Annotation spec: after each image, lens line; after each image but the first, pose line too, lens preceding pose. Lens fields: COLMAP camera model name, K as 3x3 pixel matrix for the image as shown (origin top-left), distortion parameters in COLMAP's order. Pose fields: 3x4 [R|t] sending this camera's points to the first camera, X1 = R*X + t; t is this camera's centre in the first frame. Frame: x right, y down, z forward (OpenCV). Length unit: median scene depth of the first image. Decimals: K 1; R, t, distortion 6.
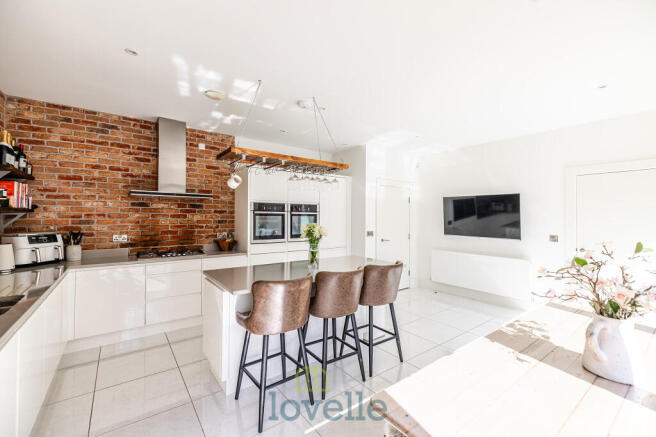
lens RADIAL K [[281.2, 0, 326.2], [0, 281.2, 215.3], [0, 0, 1]] dist [0.011075, 0.000243]
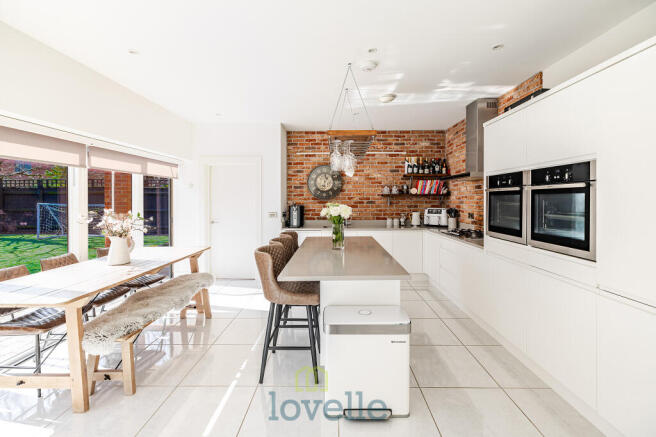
lens RADIAL K [[281.2, 0, 333.1], [0, 281.2, 199.2], [0, 0, 1]] dist [0.011075, 0.000243]
pose [[-0.590970, -0.005430, -0.806675, 0.504162], [0.002046, 0.999964, -0.008230, 0.015174], [0.806691, -0.006514, -0.590938, 1.058590]]
